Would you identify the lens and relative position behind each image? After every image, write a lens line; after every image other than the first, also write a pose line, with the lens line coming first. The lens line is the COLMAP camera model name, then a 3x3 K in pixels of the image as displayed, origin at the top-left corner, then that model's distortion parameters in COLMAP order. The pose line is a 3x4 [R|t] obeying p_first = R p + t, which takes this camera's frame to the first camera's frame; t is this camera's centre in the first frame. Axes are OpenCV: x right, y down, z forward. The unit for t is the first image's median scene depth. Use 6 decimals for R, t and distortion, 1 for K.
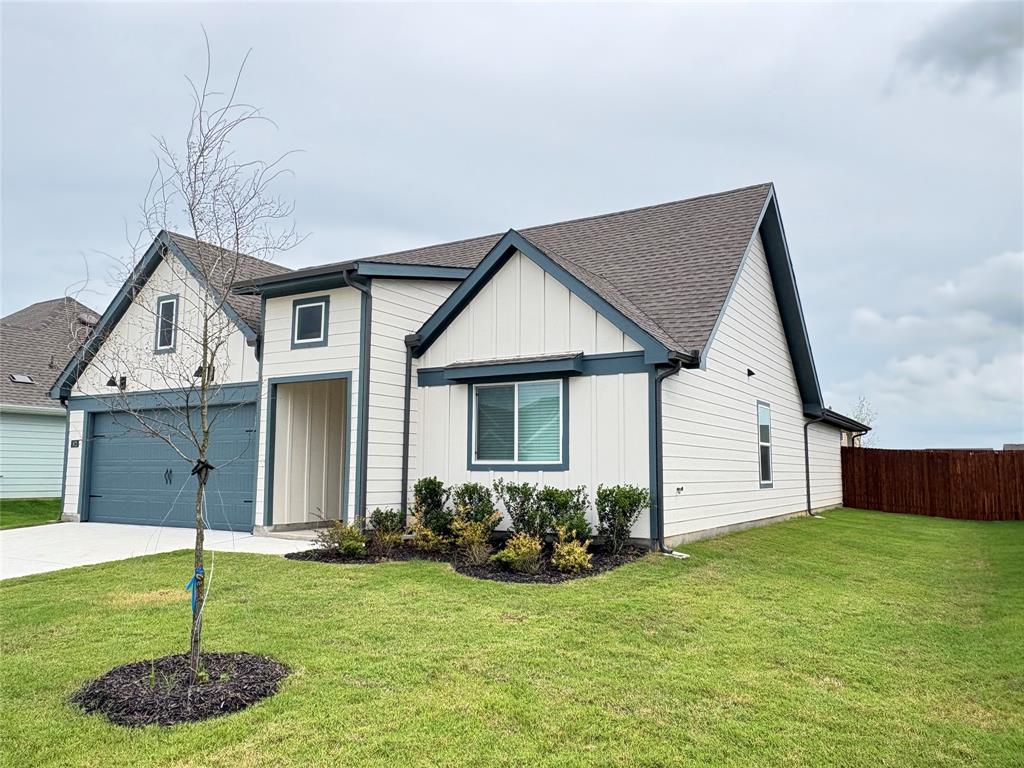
lens RADIAL K [[779.0, 0, 510.6], [0, 779.0, 383.8], [0, 0, 1]] dist [-0.012564, 0.003110]
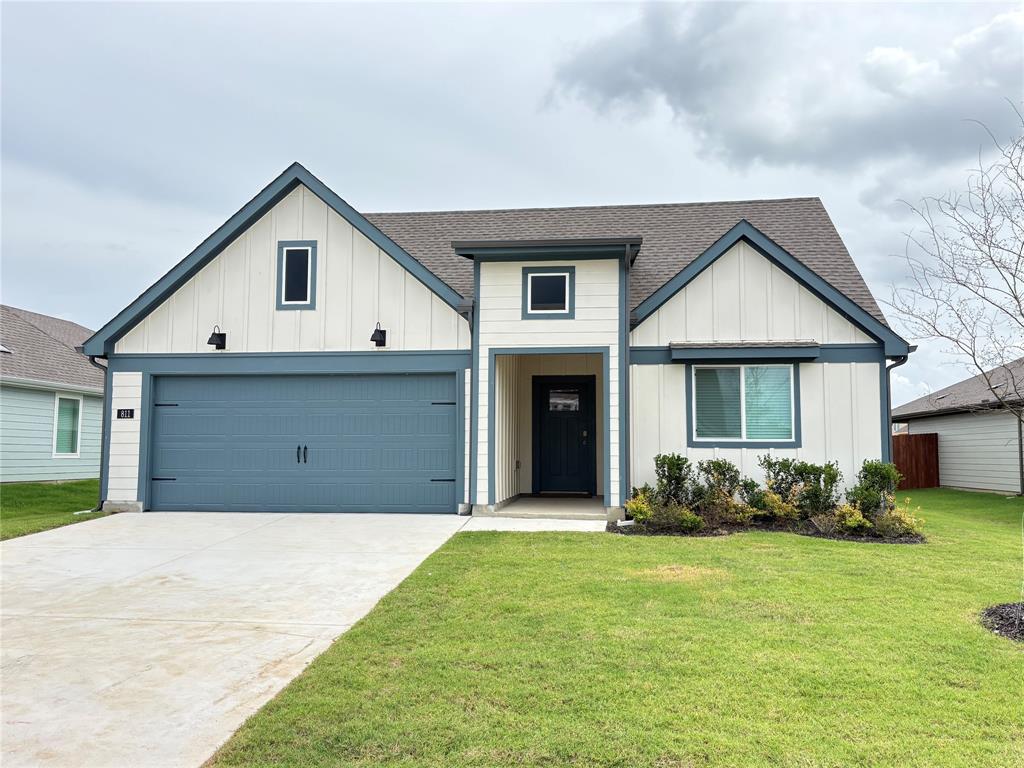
lens RADIAL K [[792.1, 0, 514.6], [0, 792.1, 391.5], [0, 0, 1]] dist [0.089012, -0.000756]
pose [[0.915652, 0.033235, 0.400595, -0.690256], [-0.046430, 0.998650, 0.023274, 0.022360], [-0.399281, -0.039911, 0.915960, 0.117143]]
